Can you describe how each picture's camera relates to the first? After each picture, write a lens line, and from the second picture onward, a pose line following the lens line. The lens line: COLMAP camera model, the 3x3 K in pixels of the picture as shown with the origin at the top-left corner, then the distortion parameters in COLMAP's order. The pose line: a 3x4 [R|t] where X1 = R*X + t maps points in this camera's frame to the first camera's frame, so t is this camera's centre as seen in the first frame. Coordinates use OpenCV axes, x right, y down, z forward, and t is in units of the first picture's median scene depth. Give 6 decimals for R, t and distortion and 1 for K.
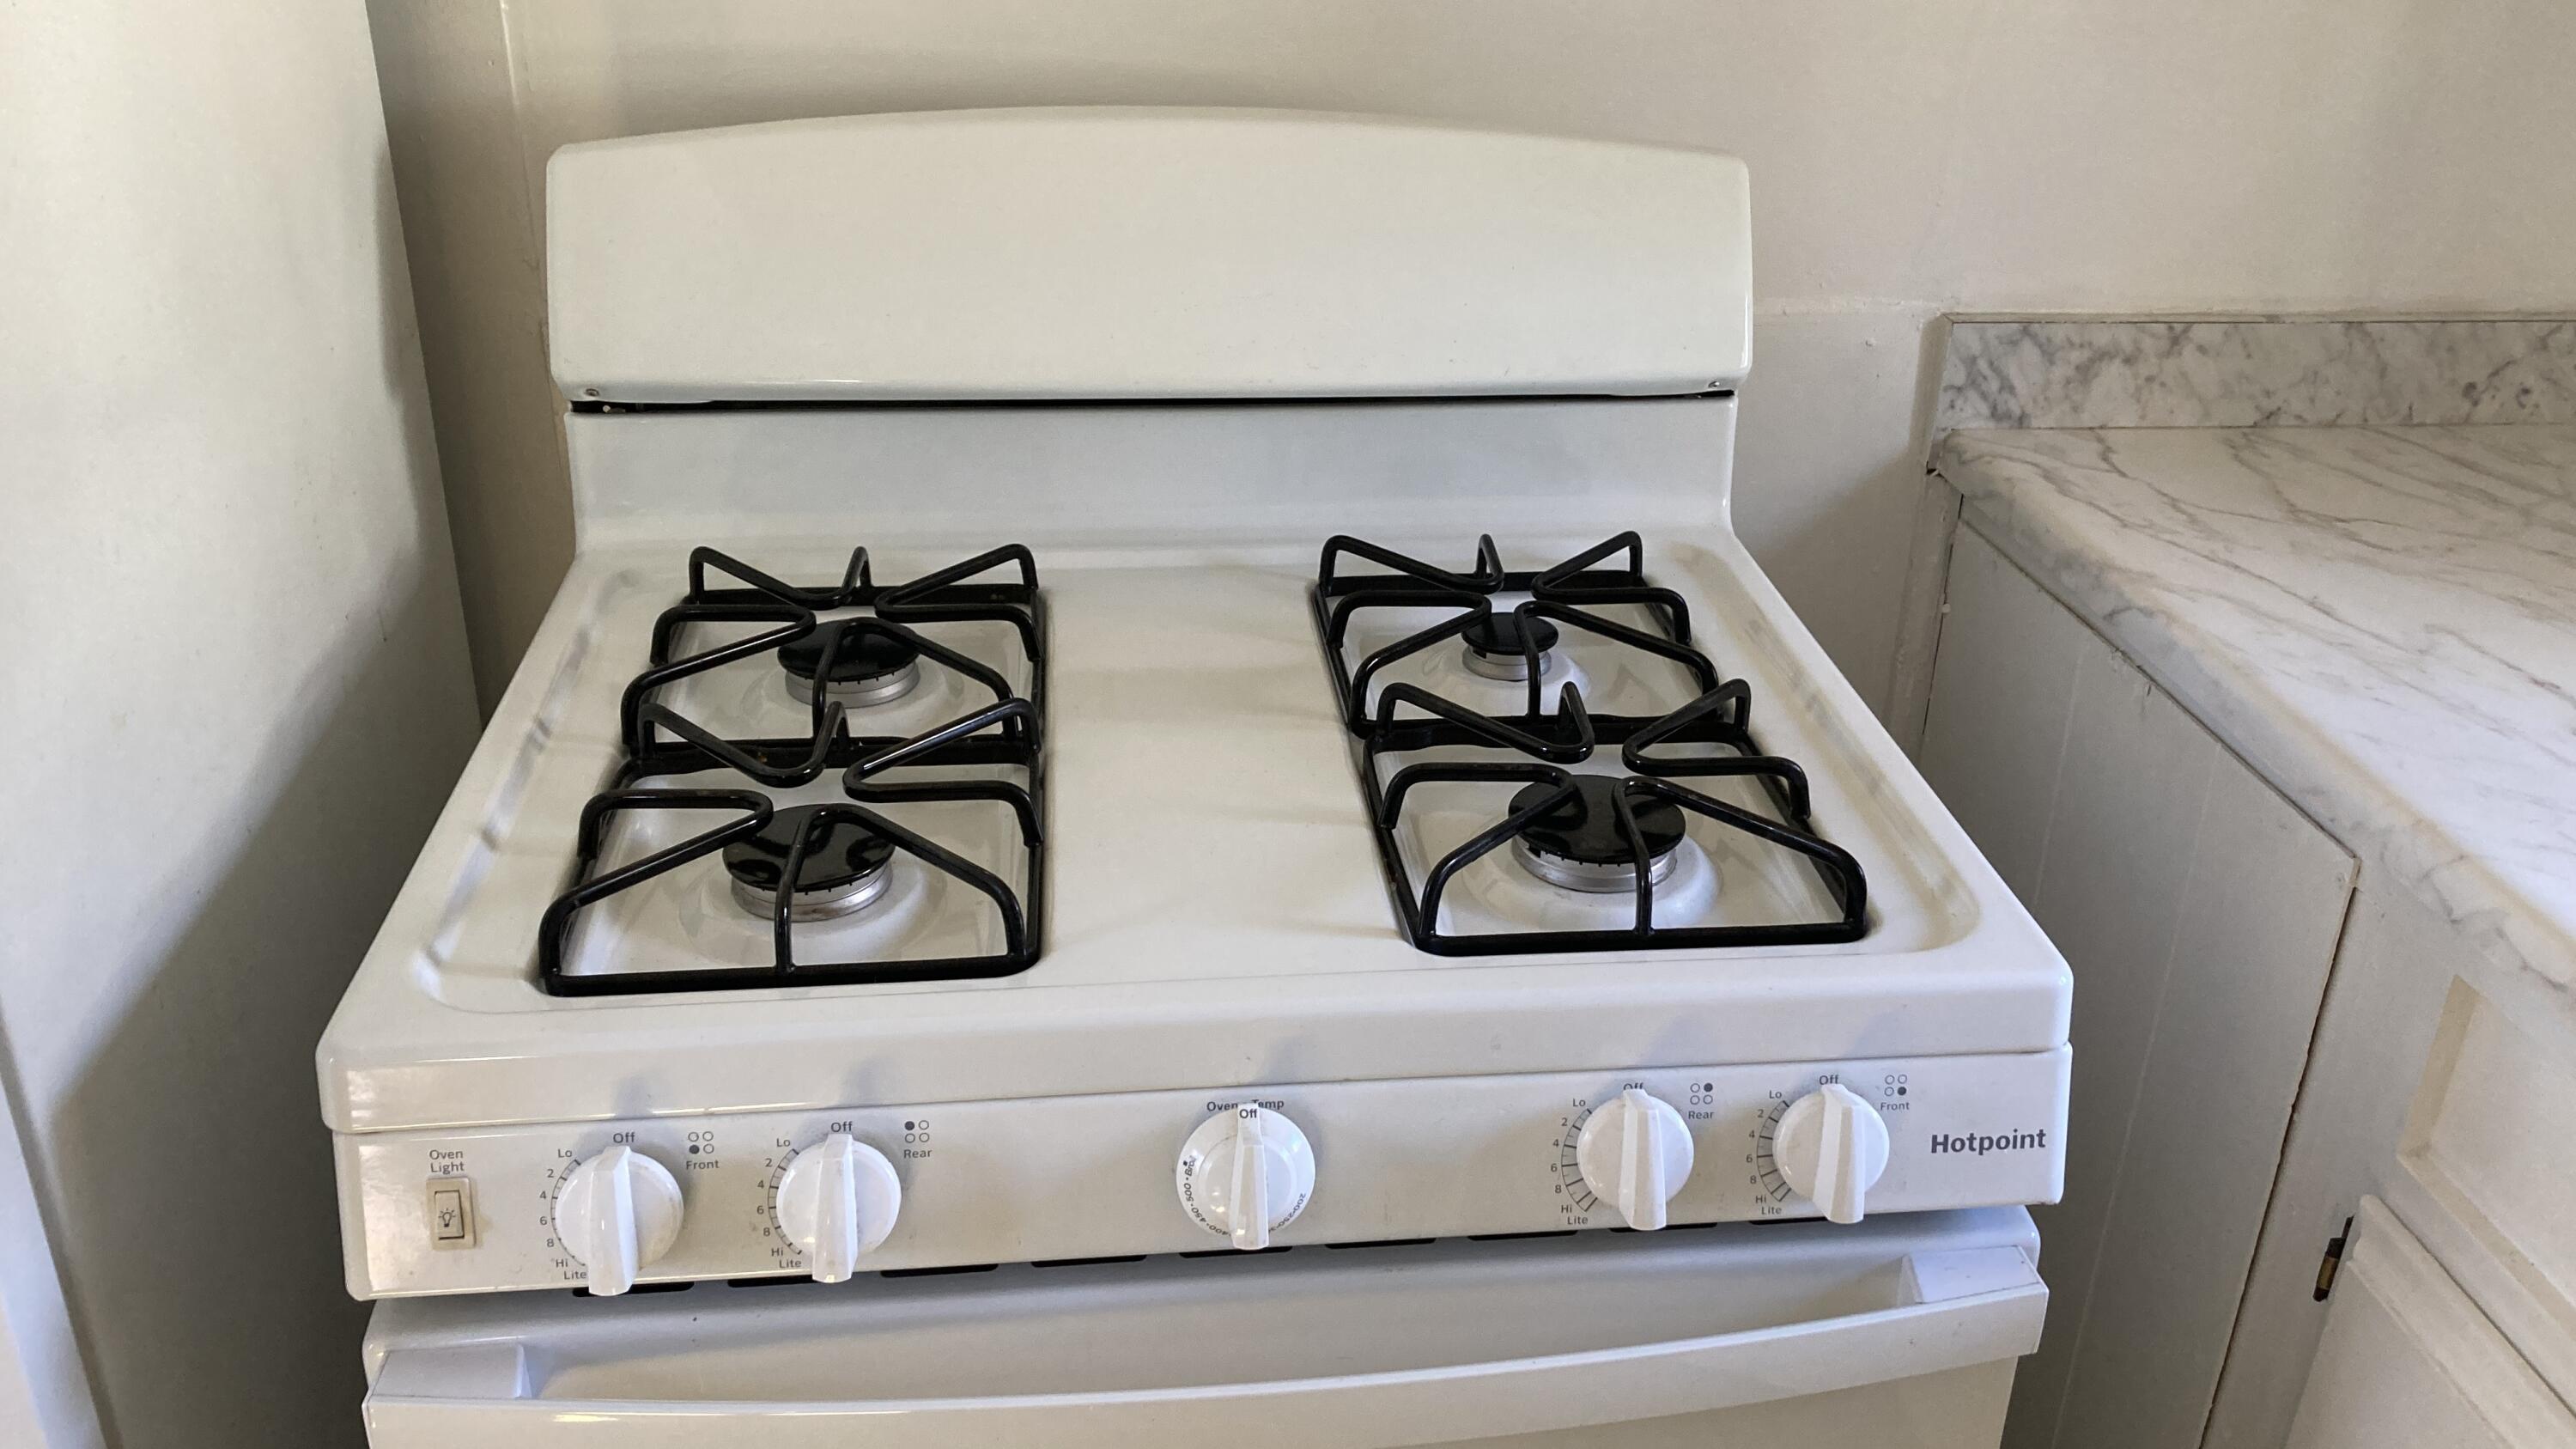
lens RADIAL K [[2115.6, 0, 1306.8], [0, 2115.6, 712.8], [0, 0, 1]] dist [-0.001868, 0.005430]
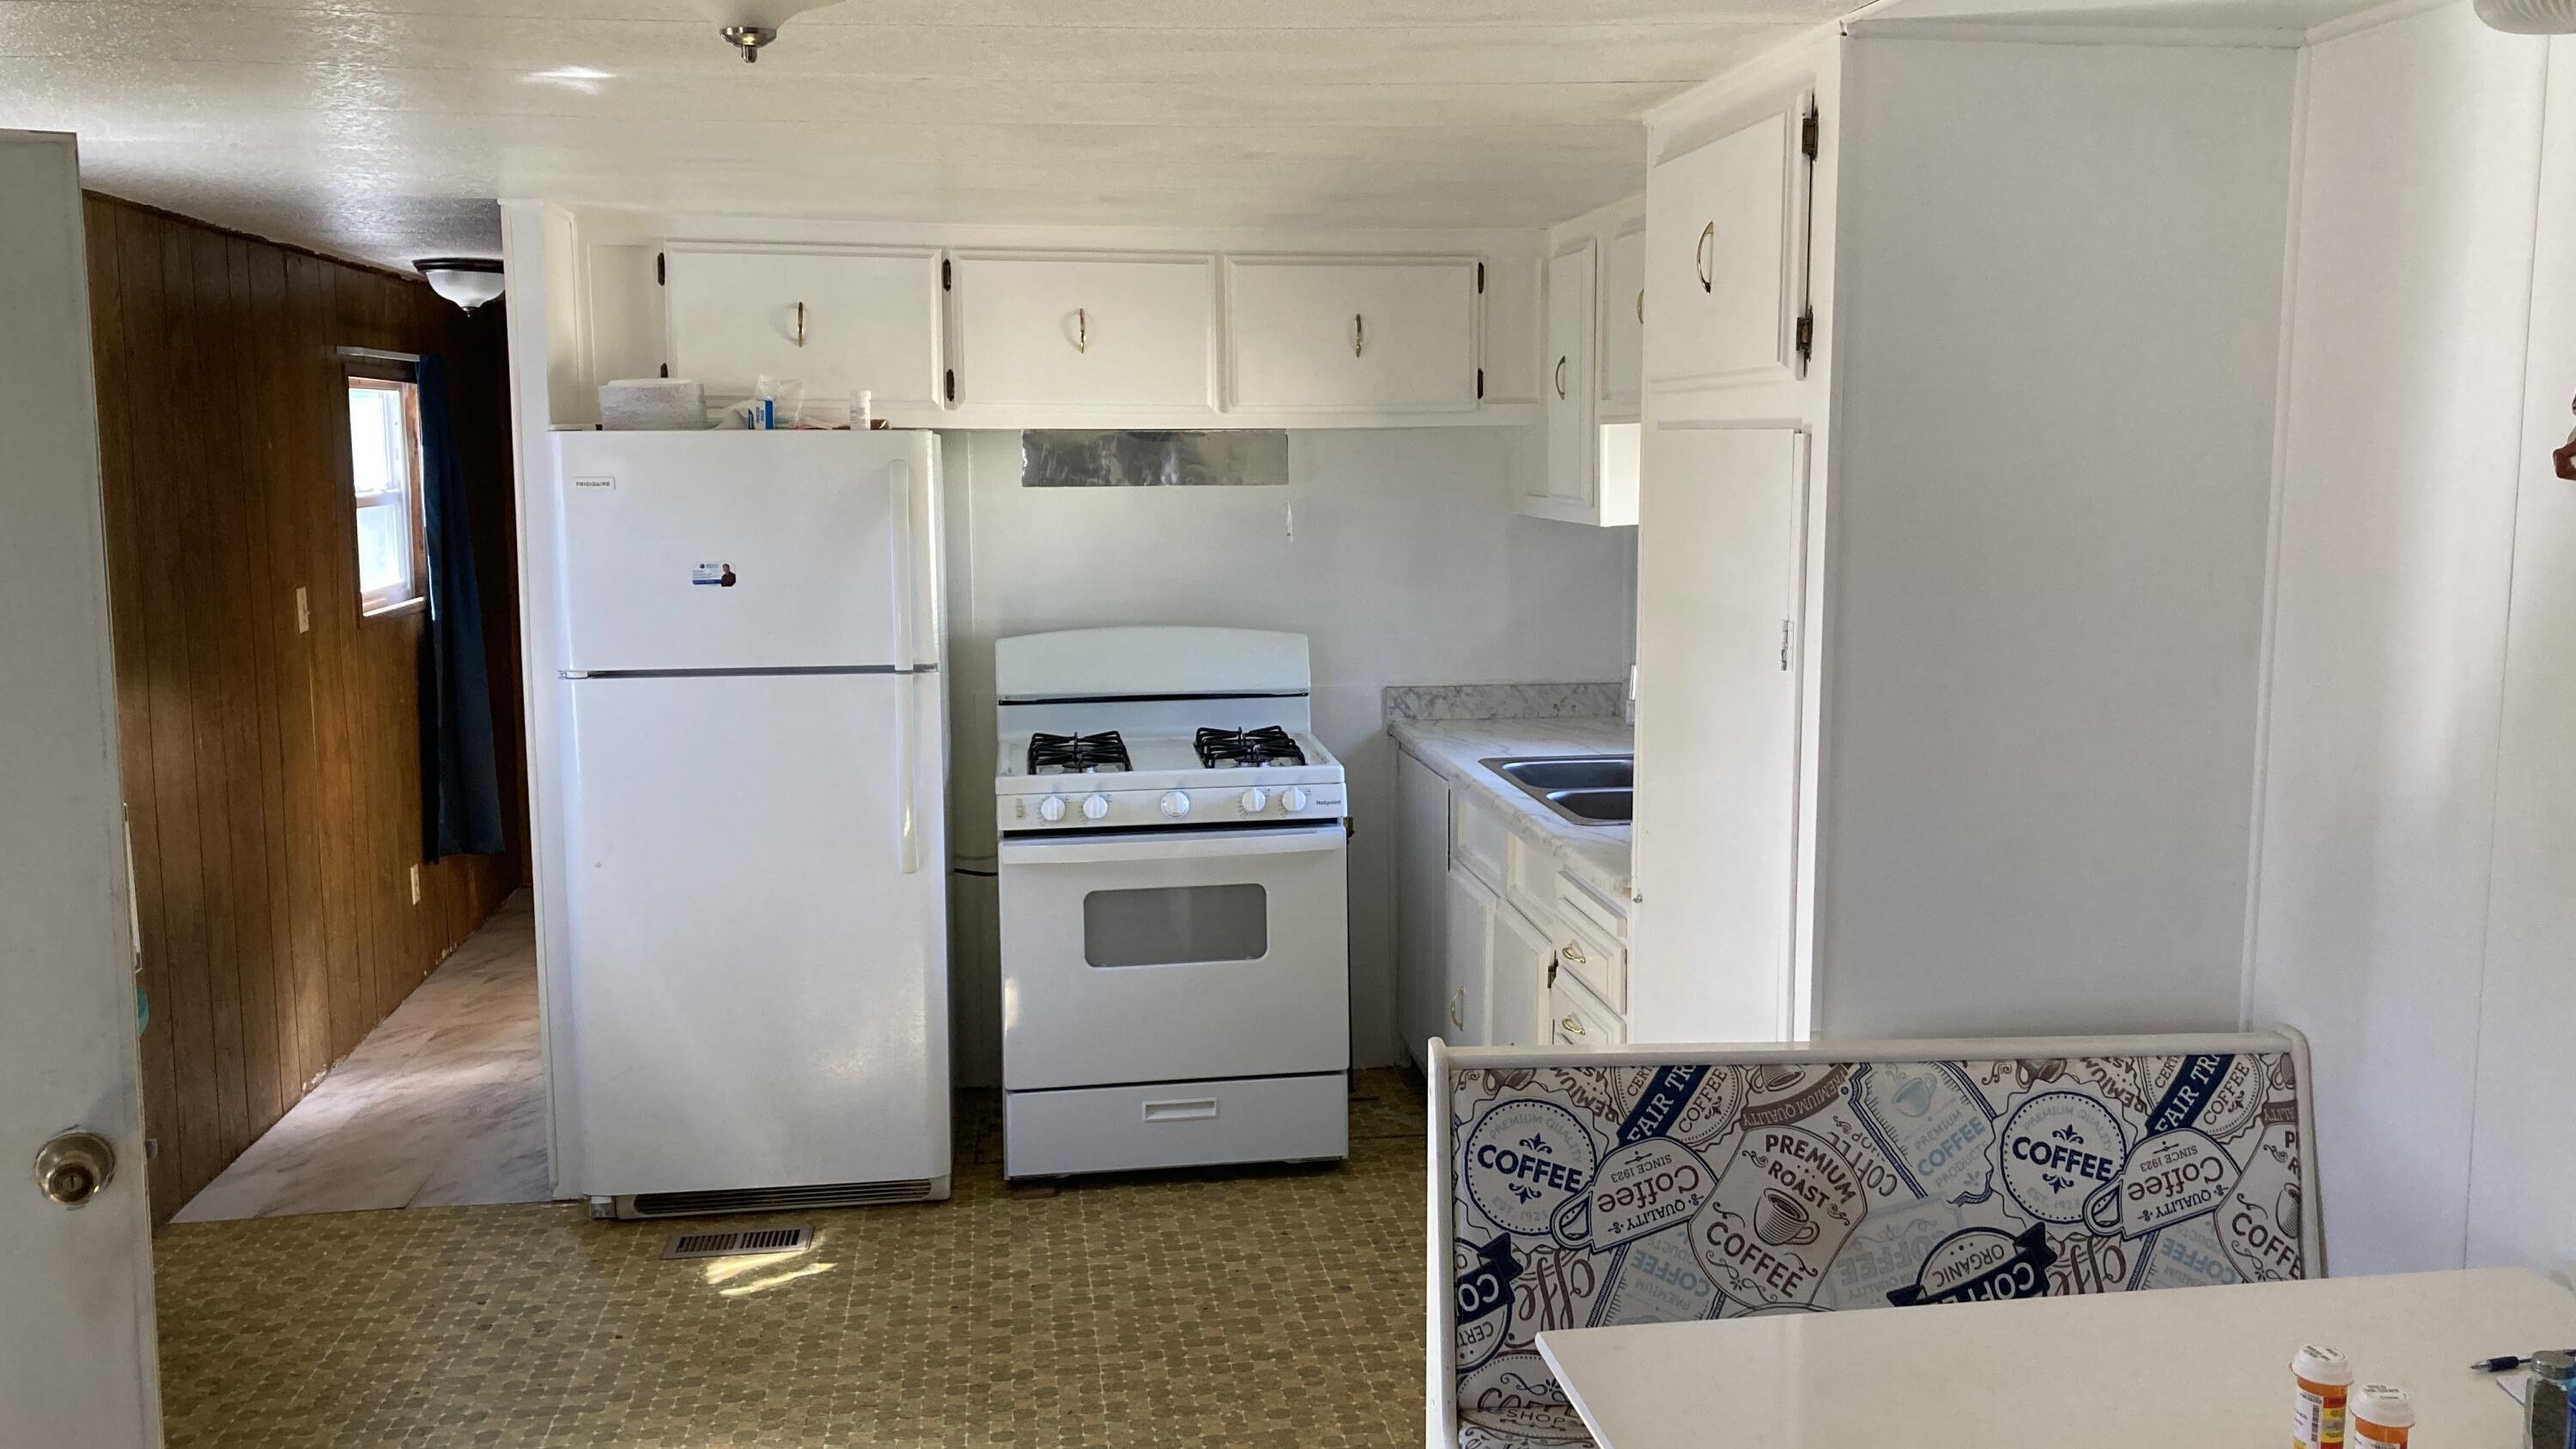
lens RADIAL K [[2115.6, 0, 1306.8], [0, 2115.6, 712.8], [0, 0, 1]] dist [-0.001868, 0.005430]
pose [[0.999080, -0.033092, 0.027277, 0.087141], [0.039988, 0.948676, -0.313713, 0.916957], [-0.015495, 0.314515, 0.949126, -2.206558]]
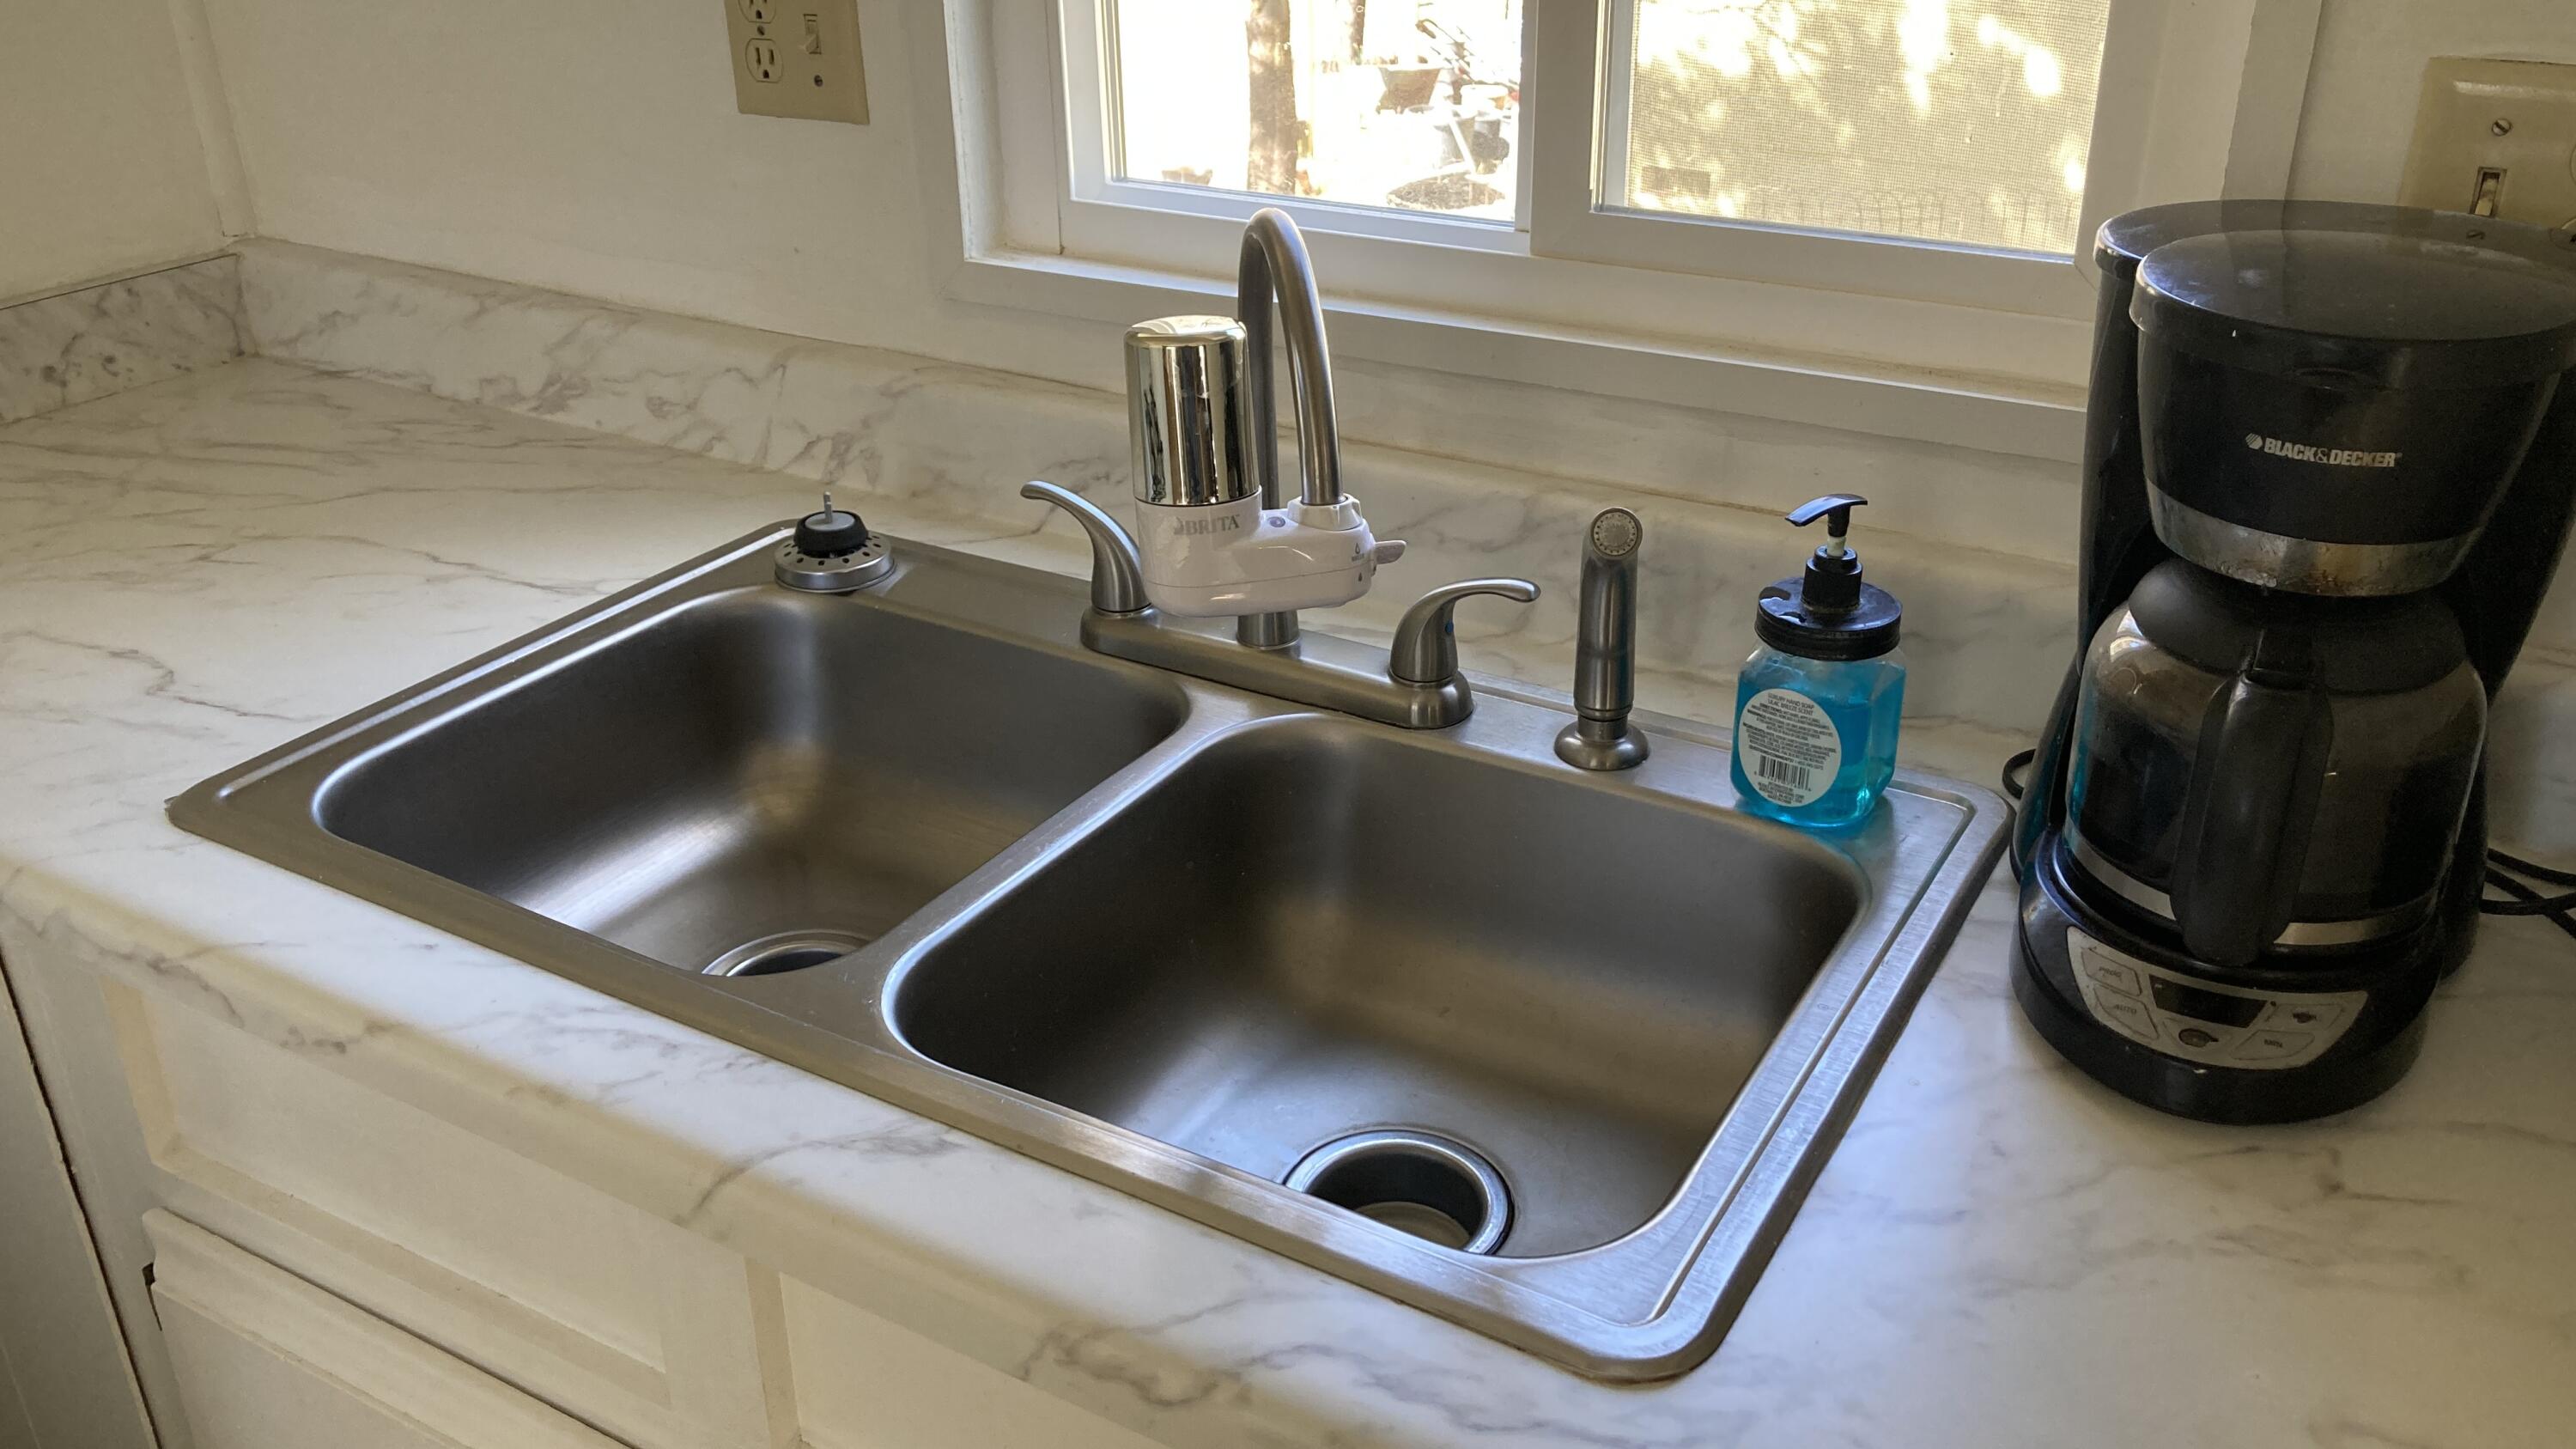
lens RADIAL K [[2115.6, 0, 1306.8], [0, 2115.6, 712.8], [0, 0, 1]] dist [-0.001868, 0.005430]
pose [[0.610137, -0.375685, 0.697562, 0.179000], [0.365485, 0.914617, 0.172905, 0.034774], [-0.702960, 0.149453, 0.695349, -0.059411]]
